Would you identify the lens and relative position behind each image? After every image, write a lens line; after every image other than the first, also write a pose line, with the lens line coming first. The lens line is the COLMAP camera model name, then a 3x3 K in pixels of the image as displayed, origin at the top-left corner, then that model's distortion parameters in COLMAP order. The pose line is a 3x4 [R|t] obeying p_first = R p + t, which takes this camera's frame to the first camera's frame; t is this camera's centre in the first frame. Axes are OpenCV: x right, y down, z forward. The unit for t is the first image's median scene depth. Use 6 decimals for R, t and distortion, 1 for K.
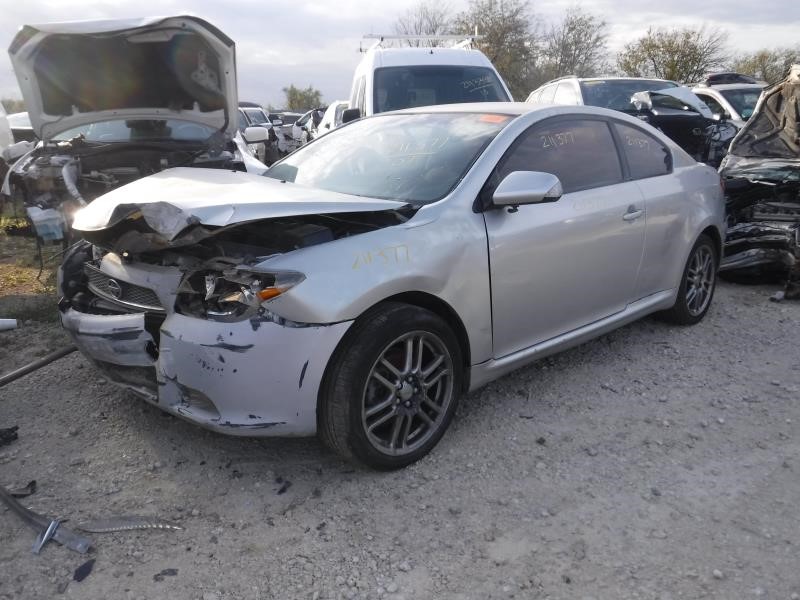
lens RADIAL K [[651.5, 0, 404.2], [0, 651.5, 302.9], [0, 0, 1]] dist [-0.093858, 0.047959]
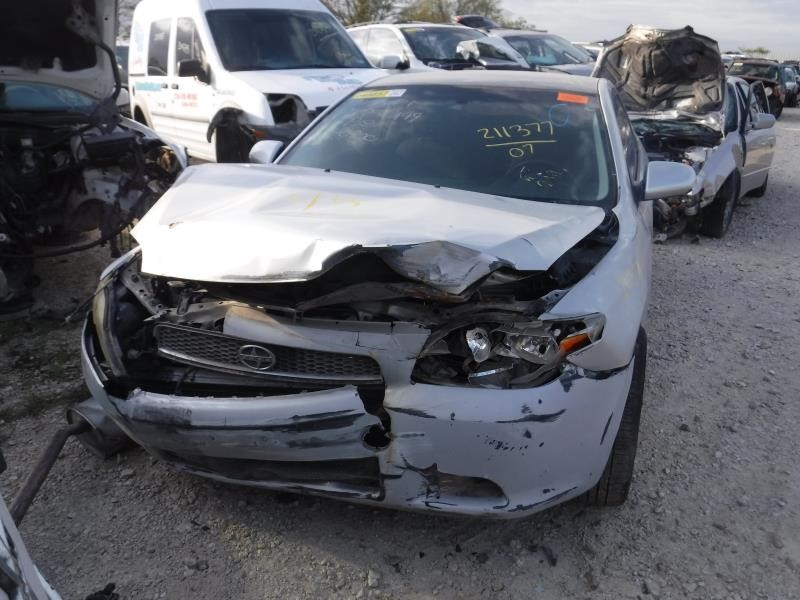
lens RADIAL K [[651.5, 0, 404.2], [0, 651.5, 302.9], [0, 0, 1]] dist [-0.093858, 0.047959]
pose [[0.900154, -0.142151, 0.411724, -0.637804], [0.103466, 0.987974, 0.114896, -0.157630], [-0.423105, -0.060824, 0.904037, 0.319164]]
